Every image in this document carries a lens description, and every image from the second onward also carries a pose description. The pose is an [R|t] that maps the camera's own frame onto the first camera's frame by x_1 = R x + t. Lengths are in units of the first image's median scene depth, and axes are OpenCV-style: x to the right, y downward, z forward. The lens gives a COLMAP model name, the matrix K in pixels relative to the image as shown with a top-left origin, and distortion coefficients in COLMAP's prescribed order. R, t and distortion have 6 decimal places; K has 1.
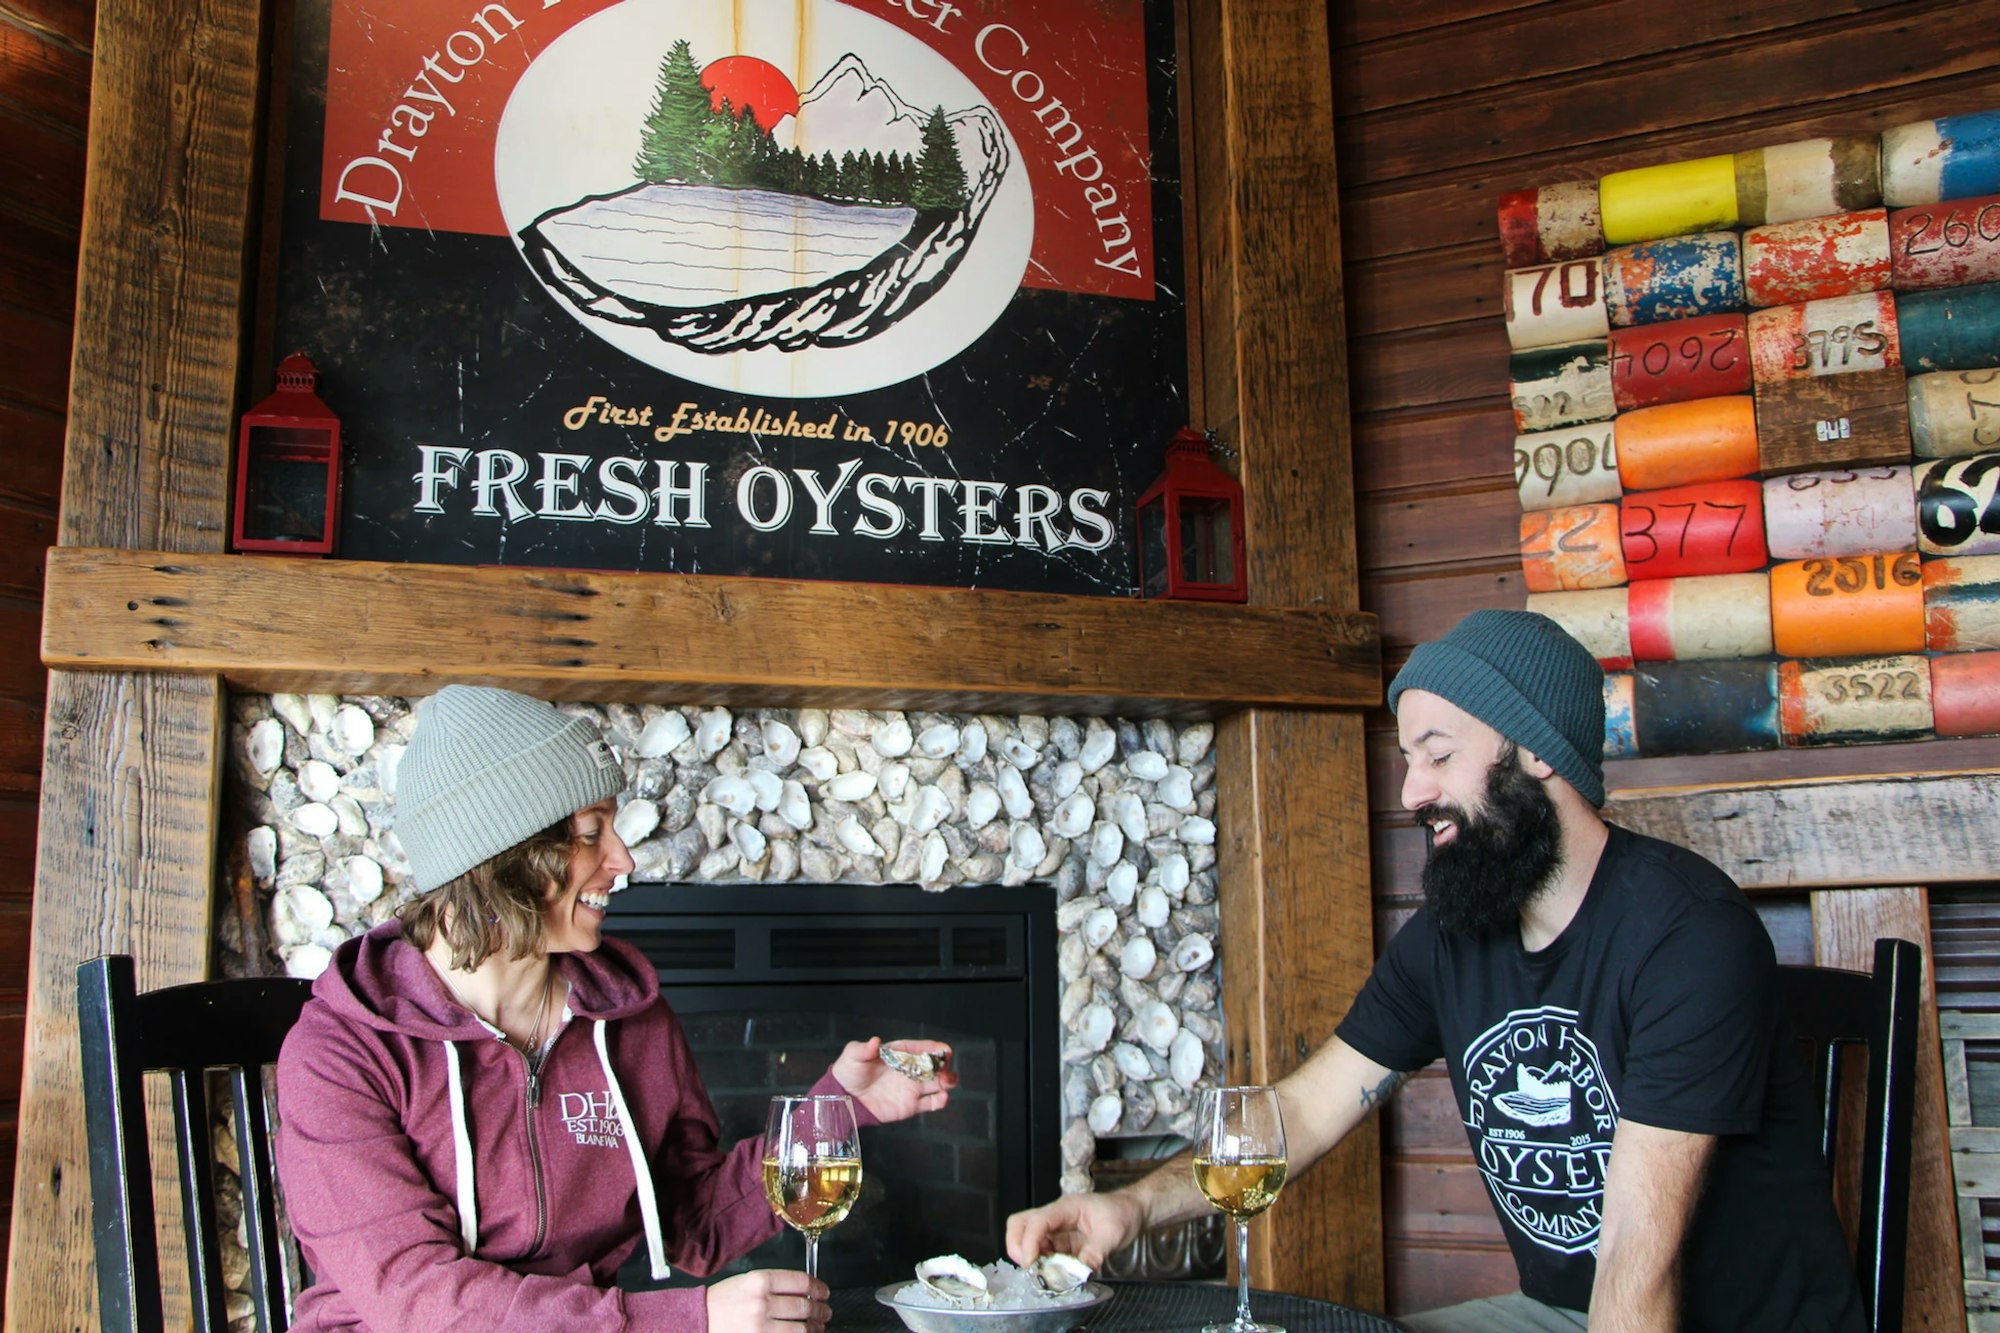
lens RADIAL K [[2000.6, 0, 896.3], [0, 2000.6, 629.9], [0, 0, 1]] dist [-0.114952, 0.174375]
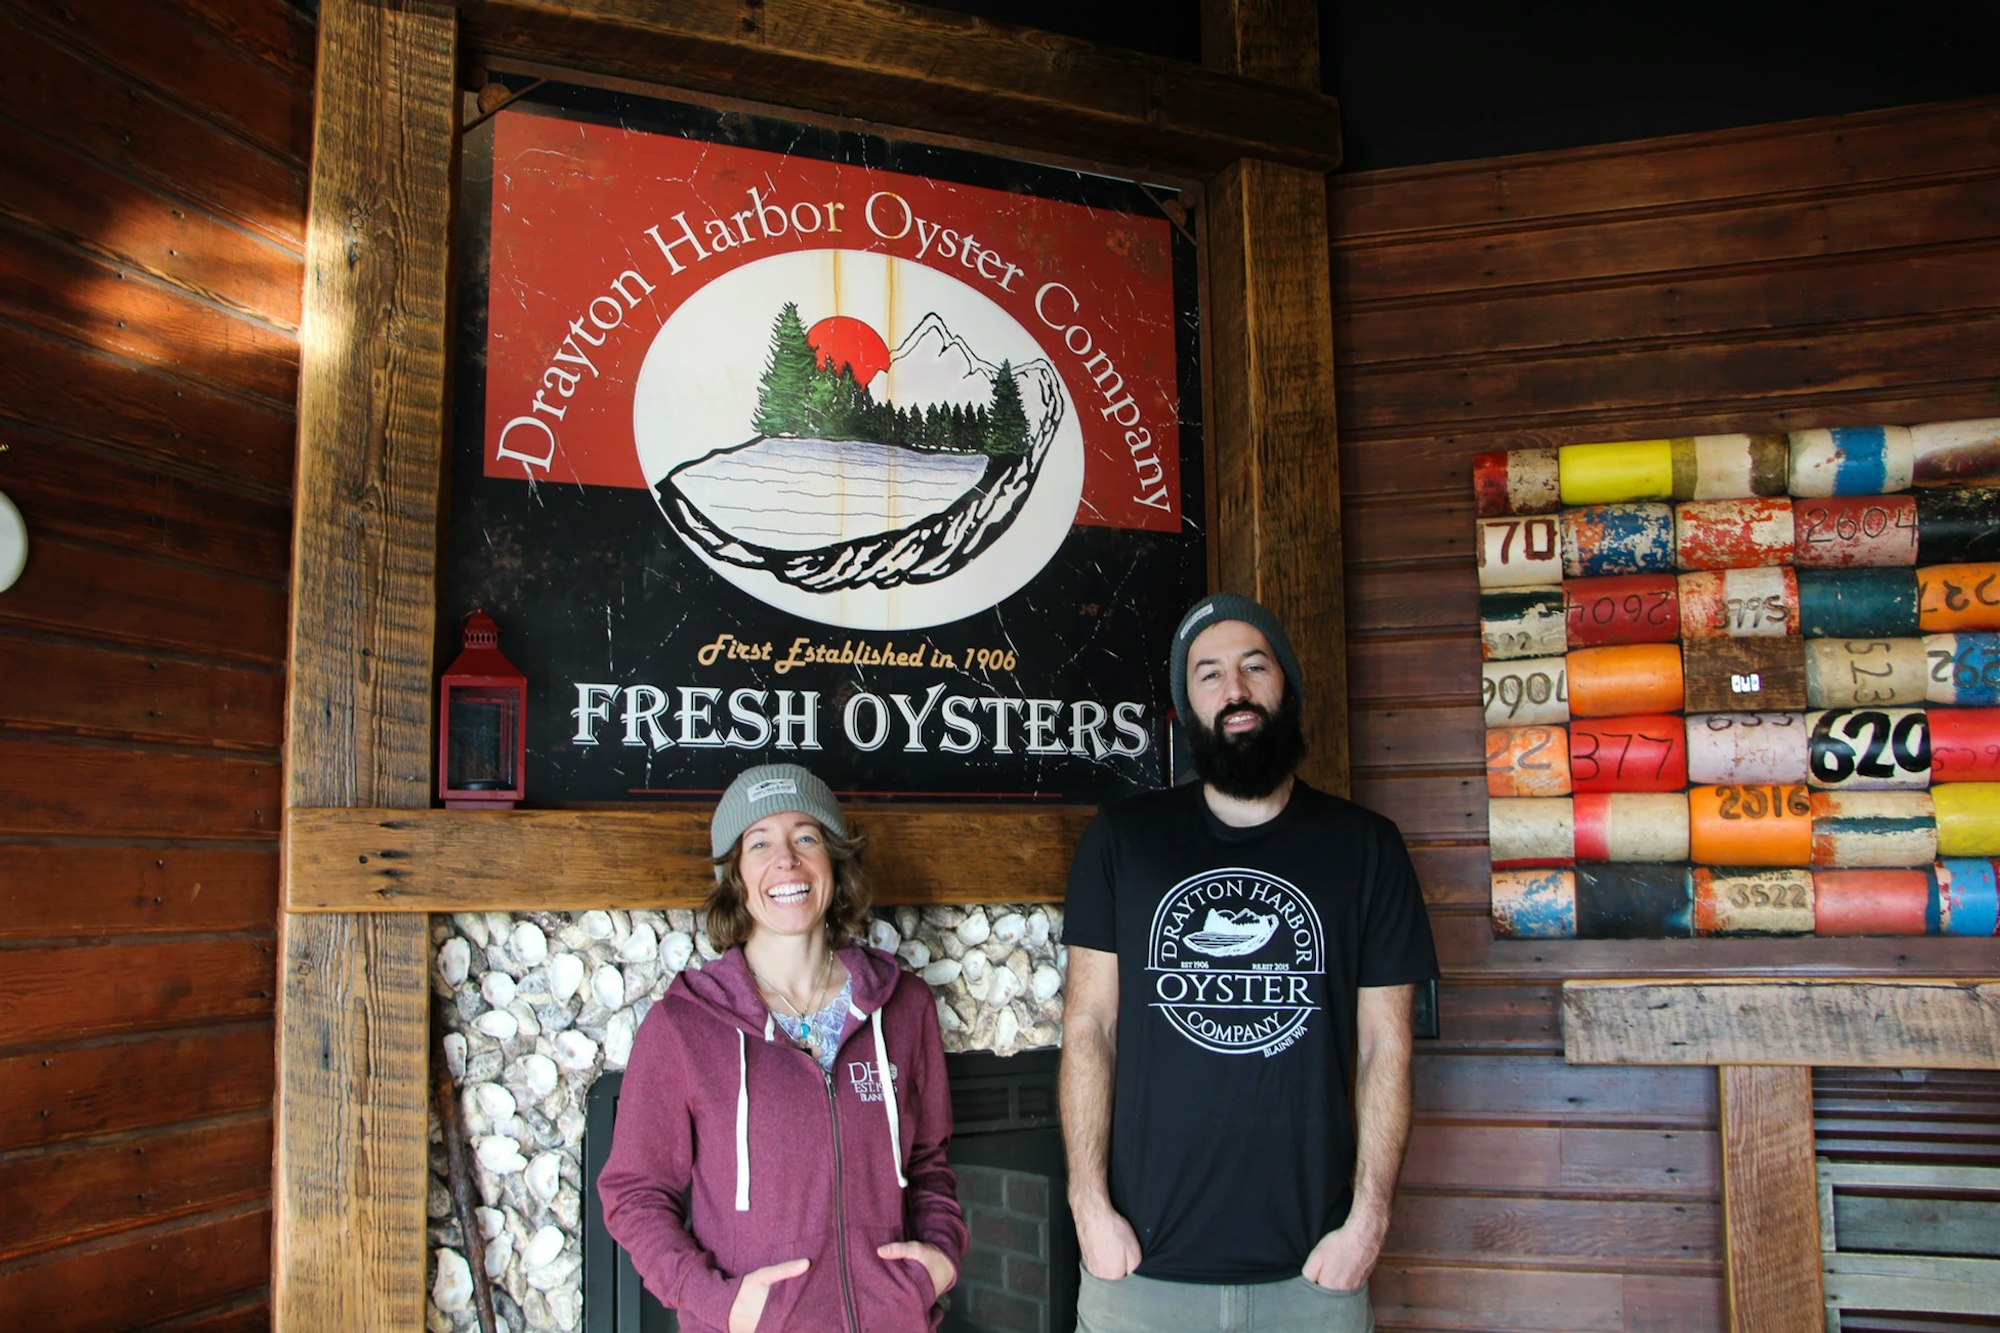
lens RADIAL K [[2000.6, 0, 896.3], [0, 2000.6, 629.9], [0, 0, 1]] dist [-0.114952, 0.174375]
pose [[0.990096, 0.013740, 0.139719, -0.212866], [-0.021224, 0.998410, 0.052216, -0.181074], [-0.138780, -0.054664, 0.988813, -0.136373]]
